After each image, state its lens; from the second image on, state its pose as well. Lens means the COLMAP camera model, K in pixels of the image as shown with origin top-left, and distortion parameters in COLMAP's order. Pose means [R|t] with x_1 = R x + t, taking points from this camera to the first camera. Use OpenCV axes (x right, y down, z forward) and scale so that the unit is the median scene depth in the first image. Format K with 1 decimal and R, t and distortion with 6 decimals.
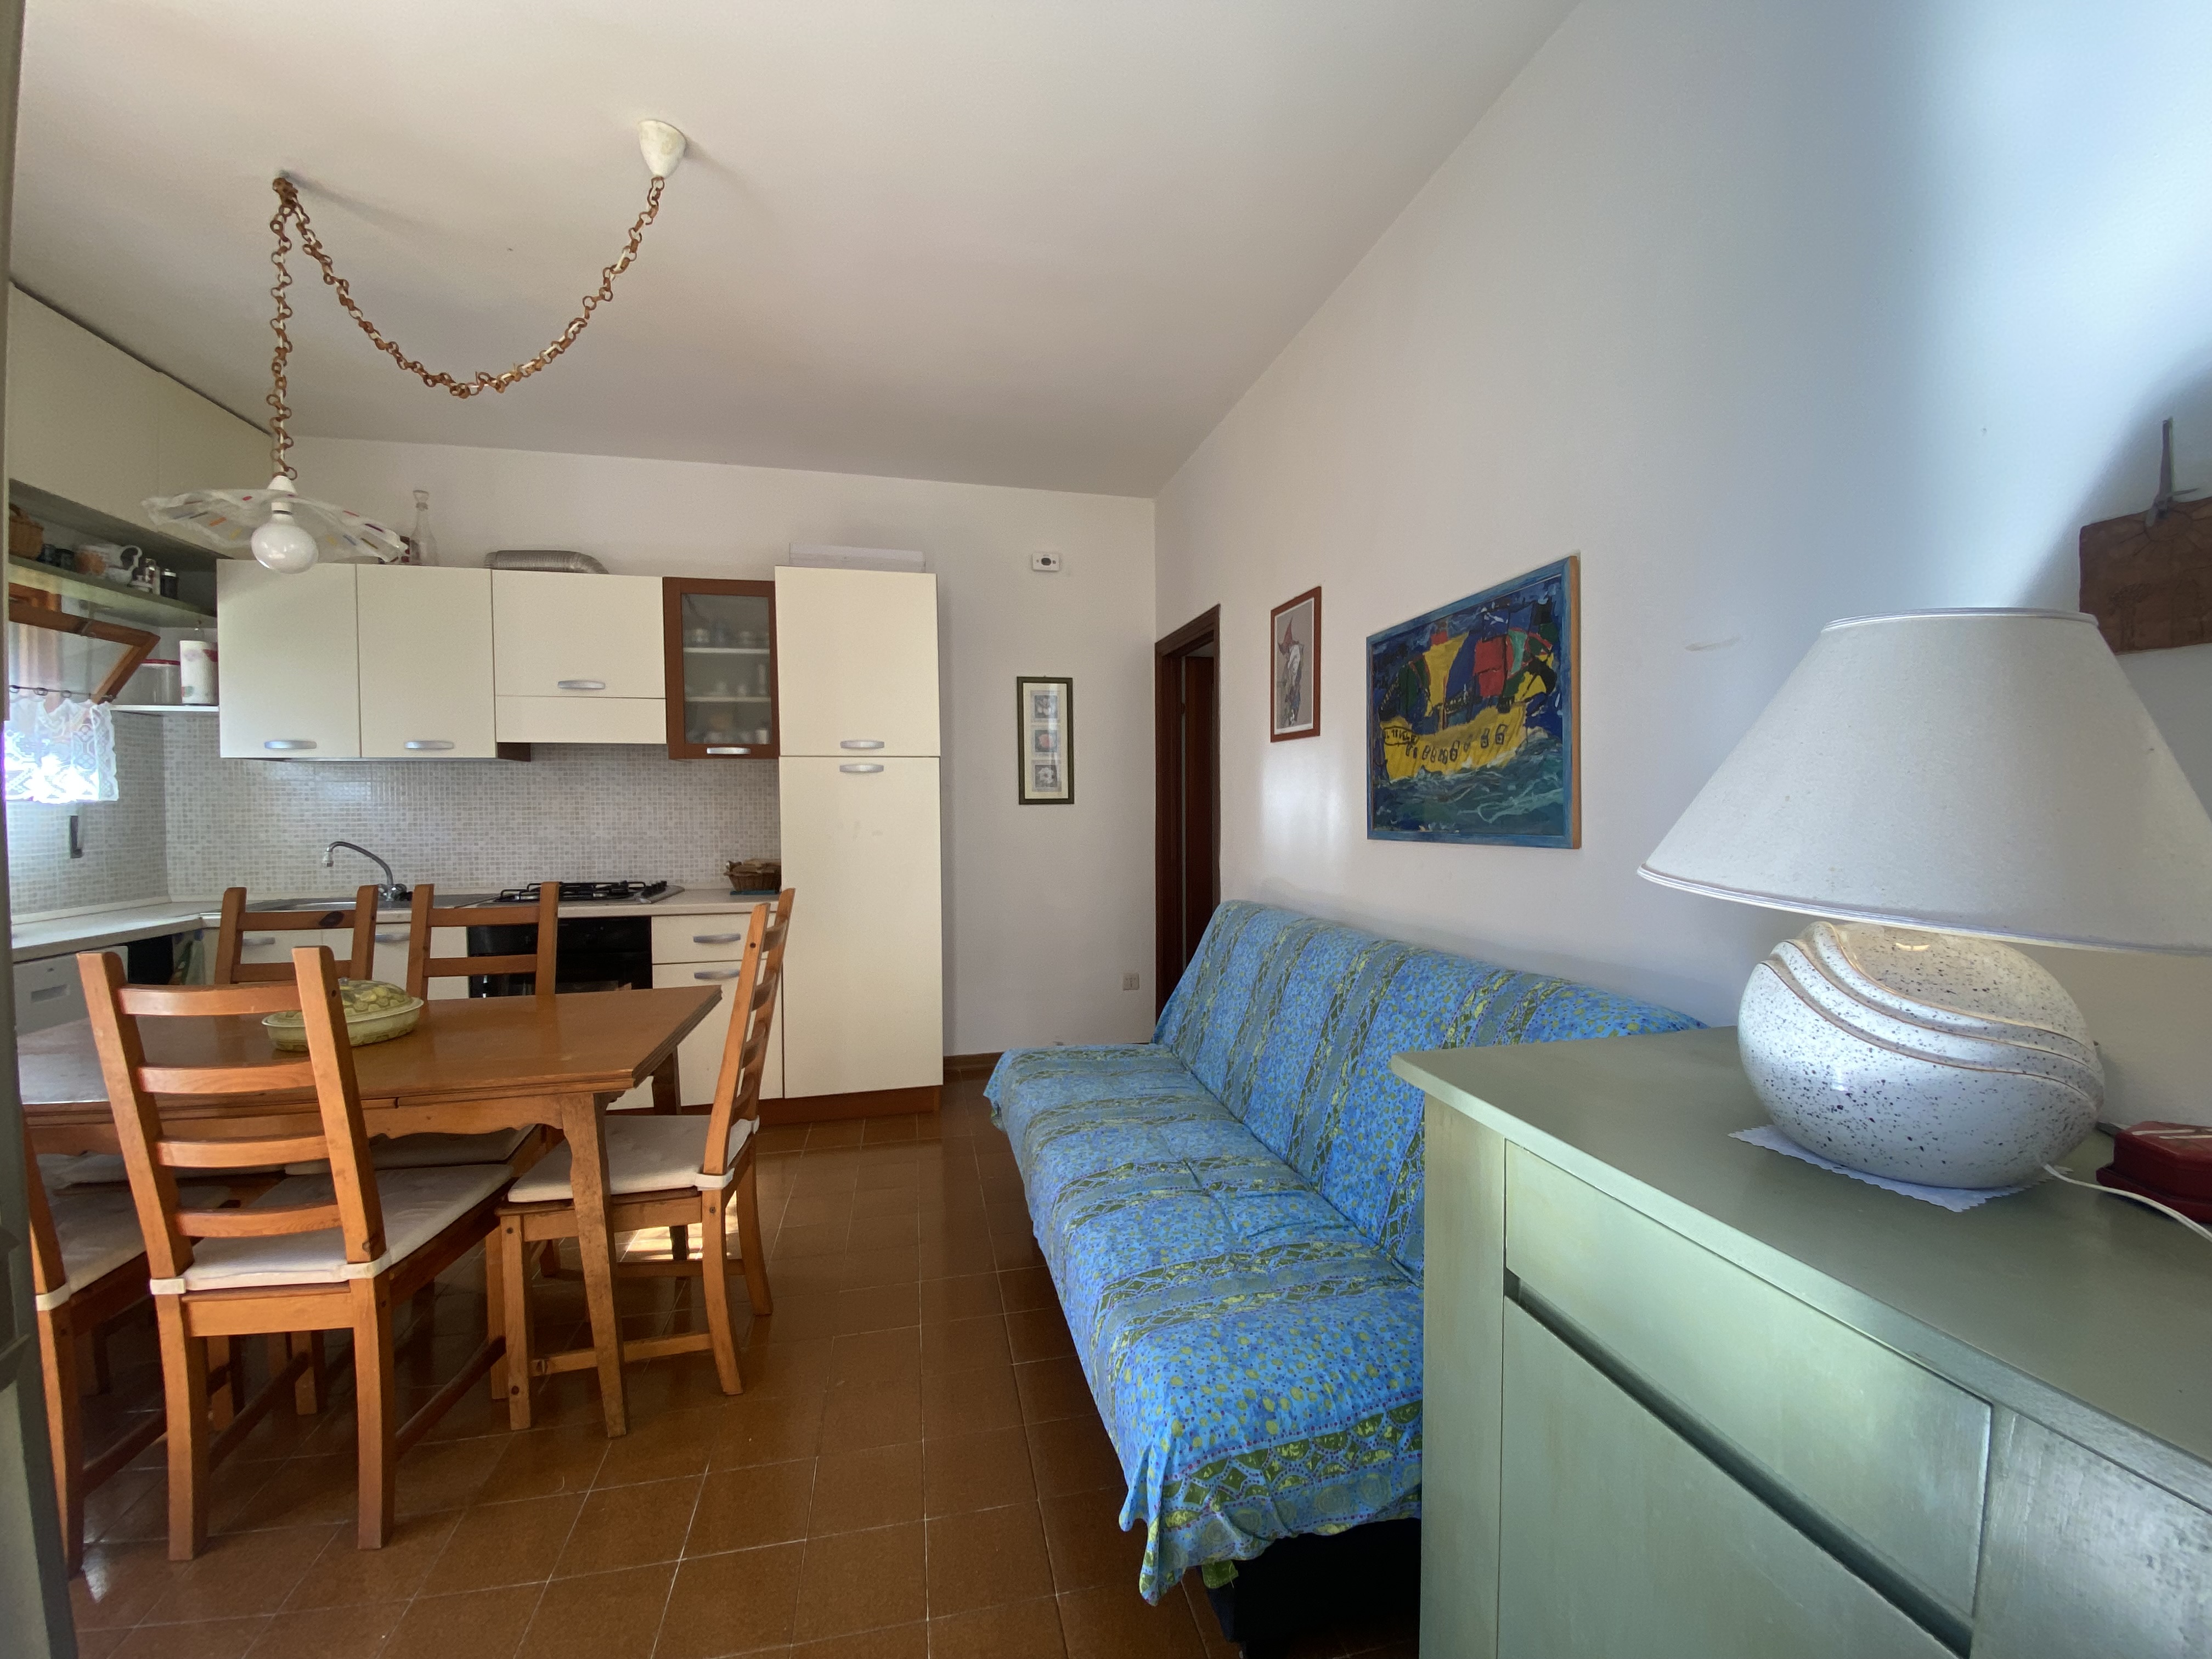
lens RADIAL K [[892.6, 0, 1106.0], [0, 892.6, 829.5], [0, 0, 1]] dist [0.029053, -0.024564]
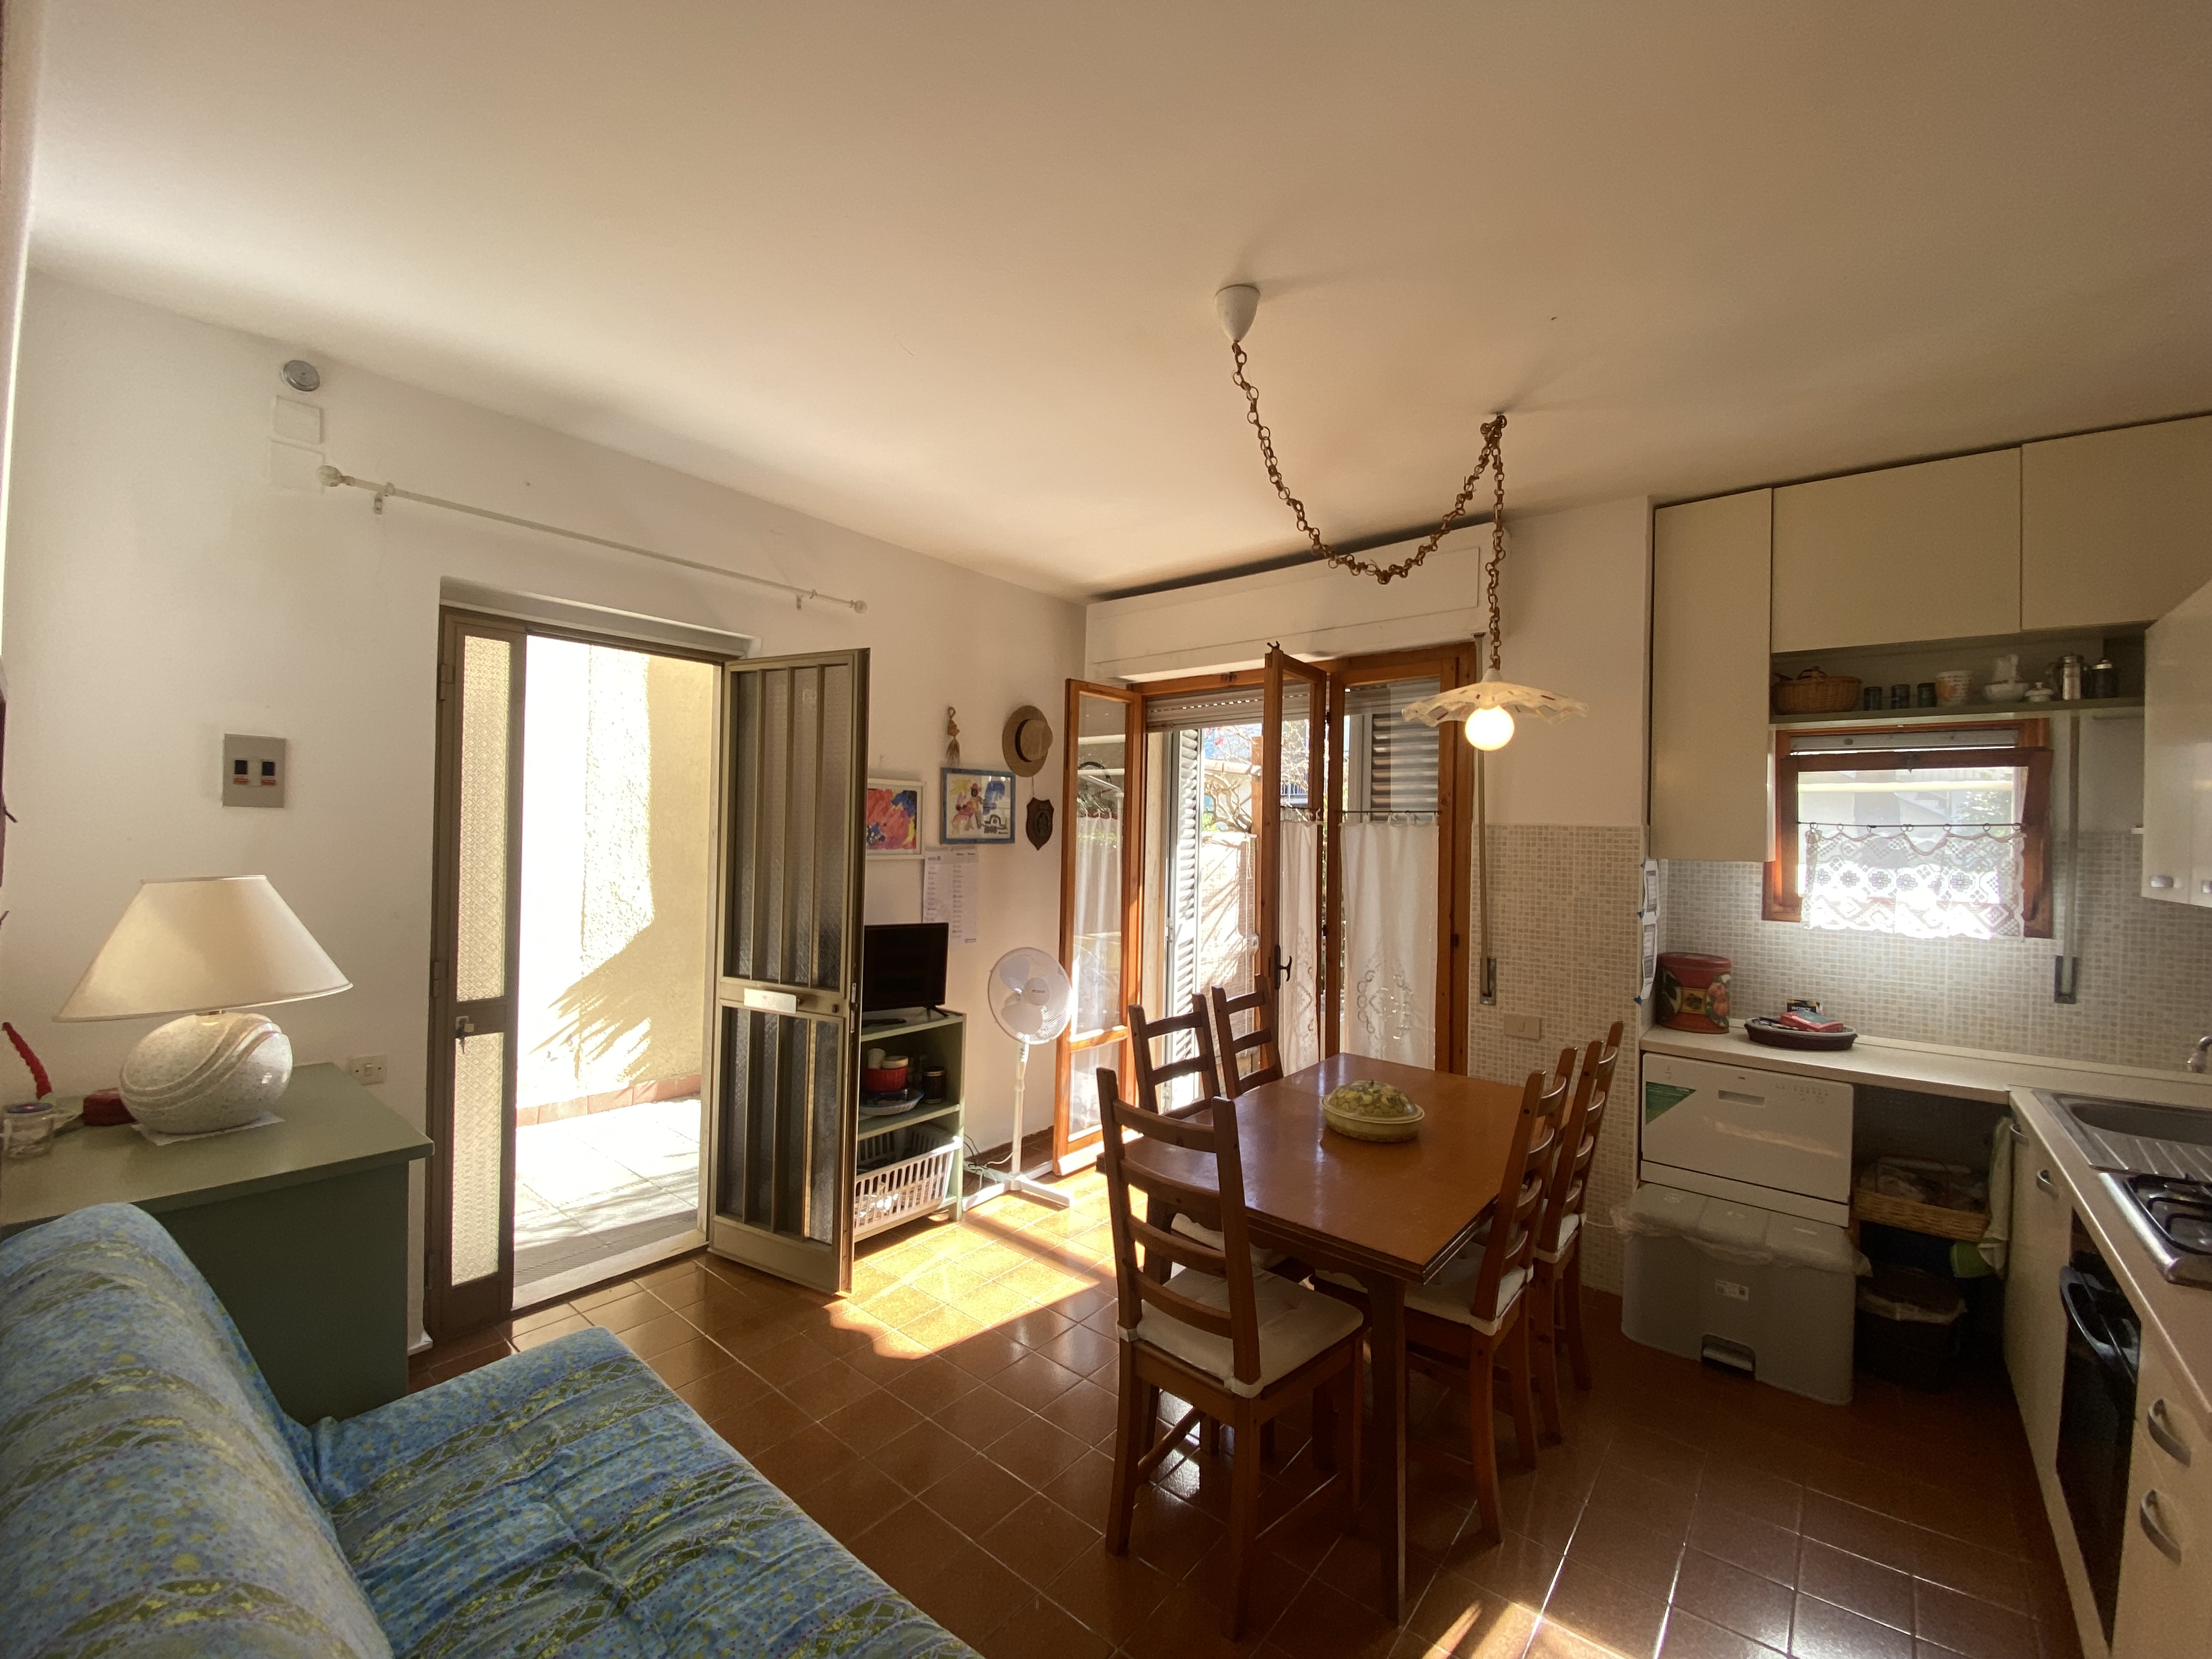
lens RADIAL K [[886.7, 0, 1106.0], [0, 886.7, 829.5], [0, 0, 1]] dist [-0.000852, -0.010505]
pose [[-0.783083, -0.013521, -0.621770, 0.198720], [-0.036379, 0.999048, 0.024092, -0.182750], [0.620852, 0.041485, -0.782829, 1.537444]]
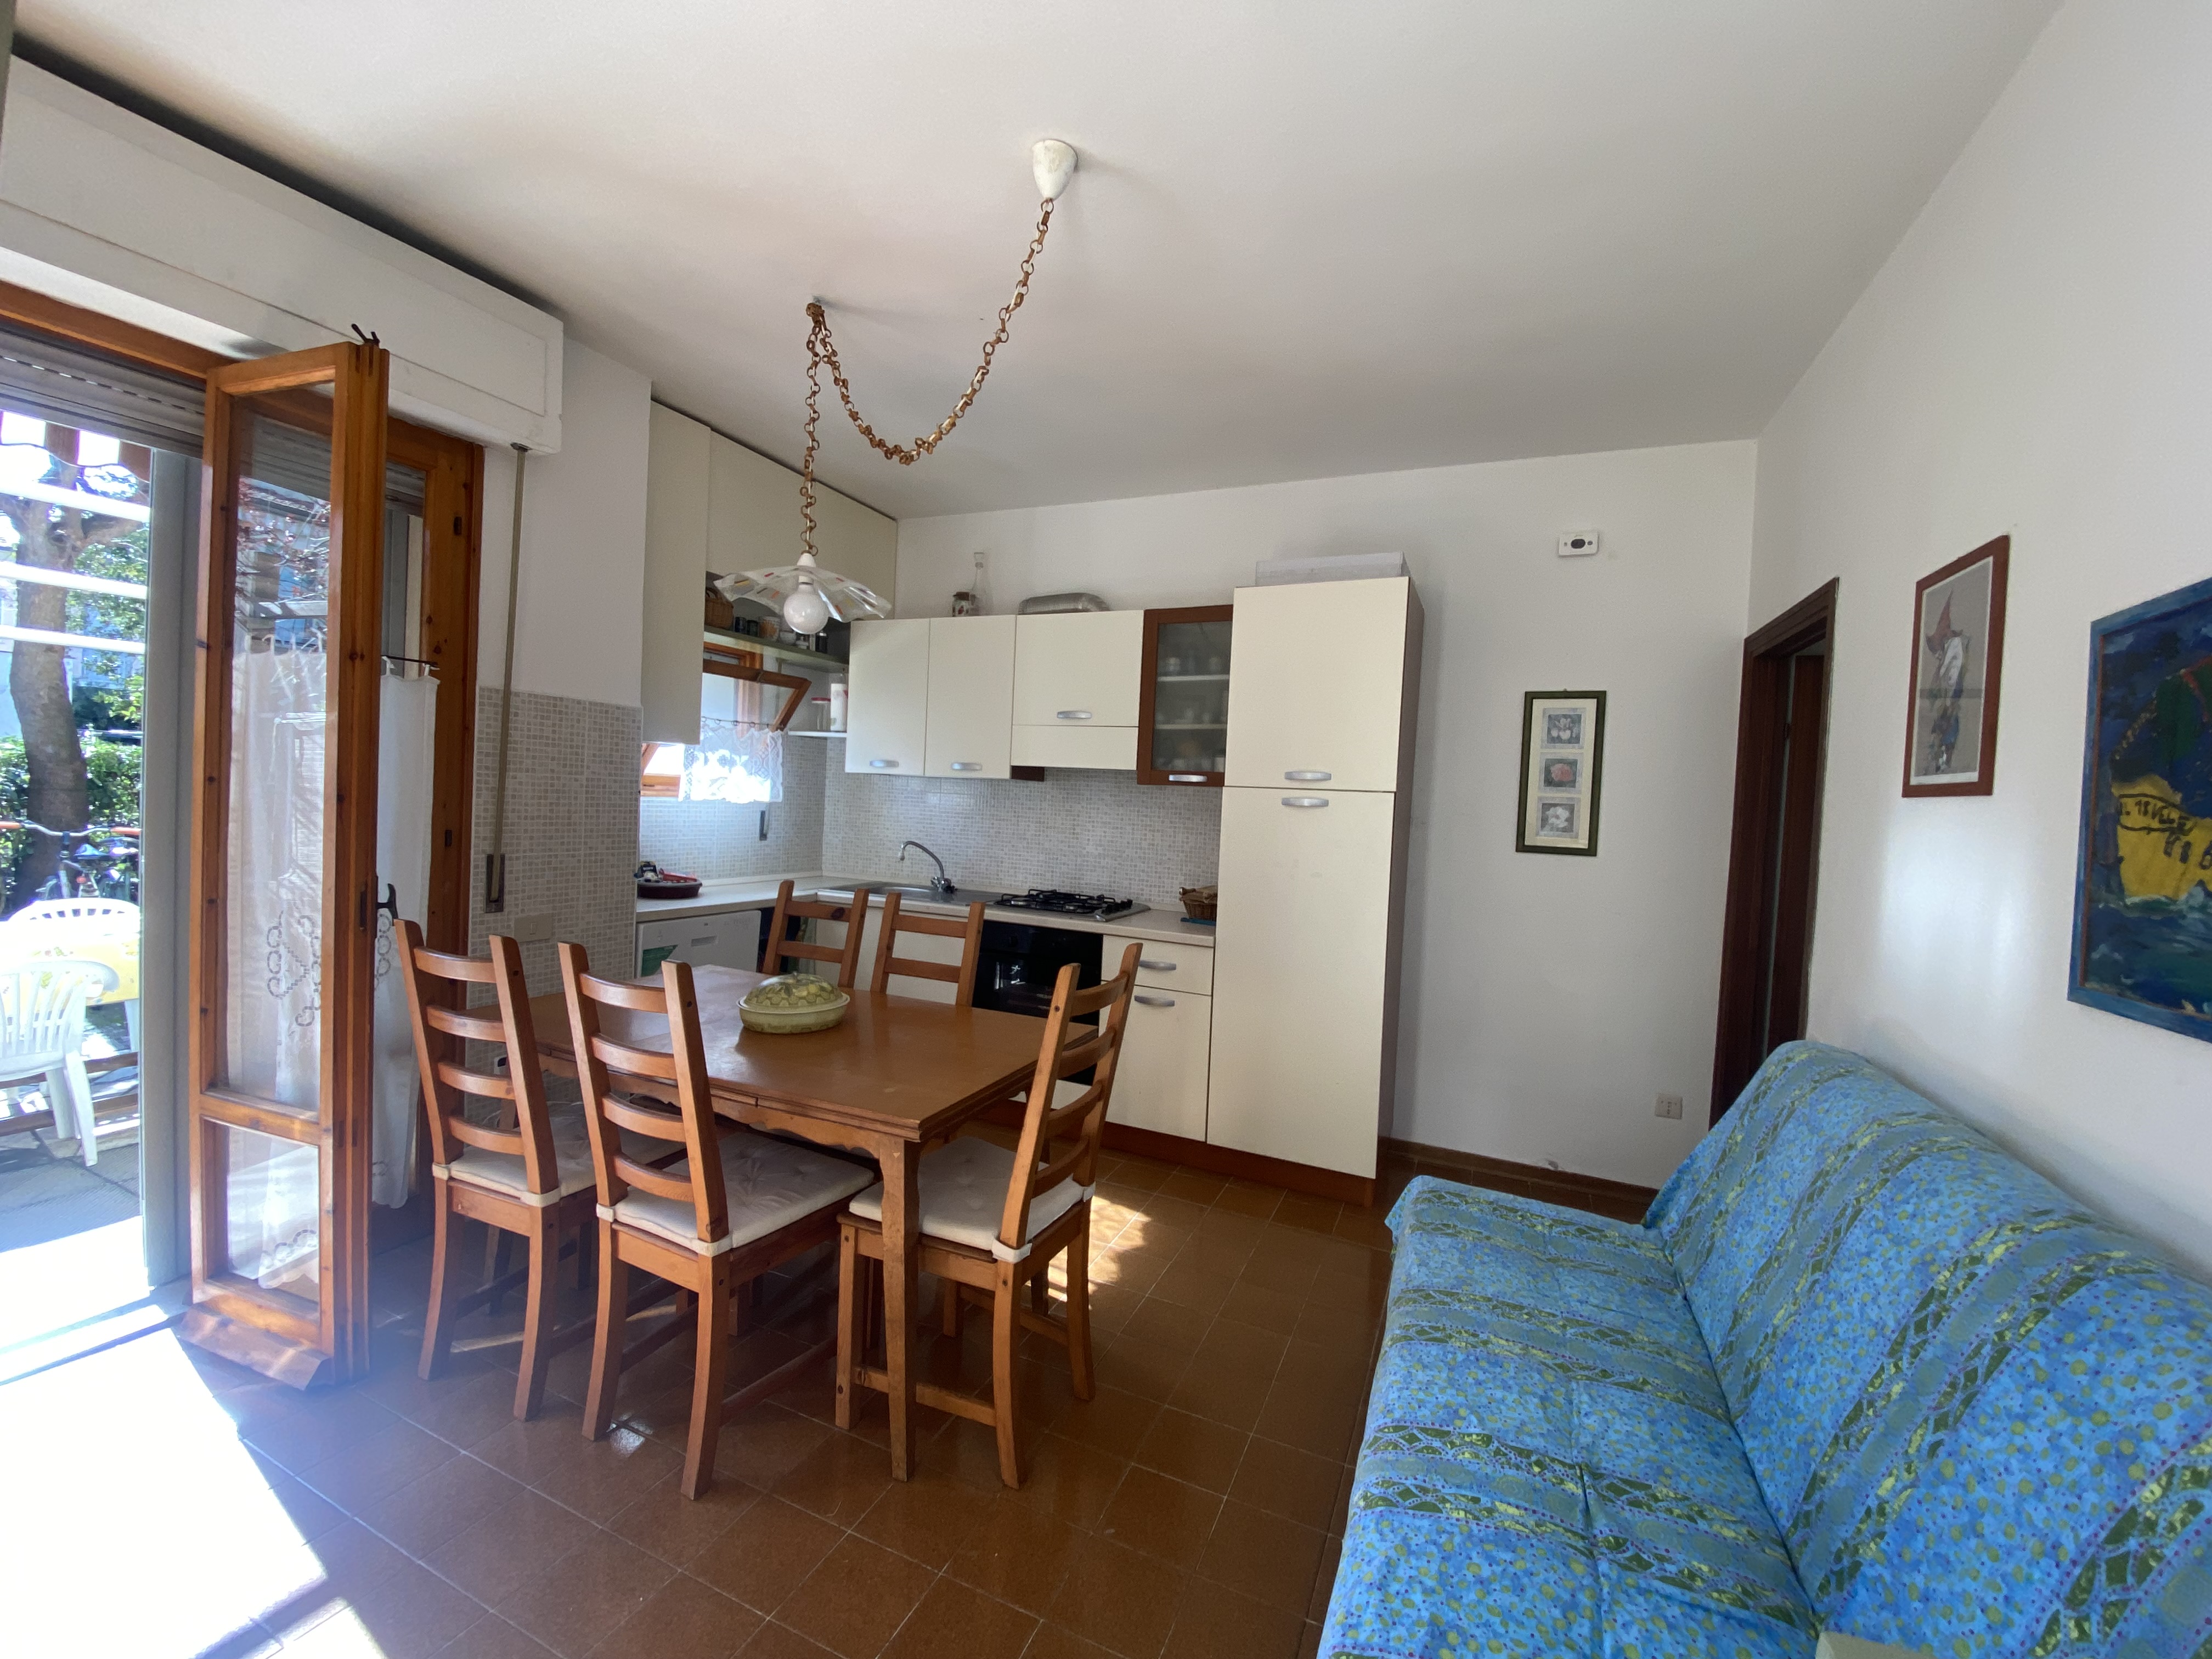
lens RADIAL K [[892.6, 0, 1106.0], [0, 892.6, 829.5], [0, 0, 1]] dist [0.029053, -0.024564]
pose [[0.804372, 0.065790, -0.590472, 0.152198], [-0.071423, 0.997350, 0.013828, -0.062123], [0.589817, 0.031051, 0.806940, 0.253783]]
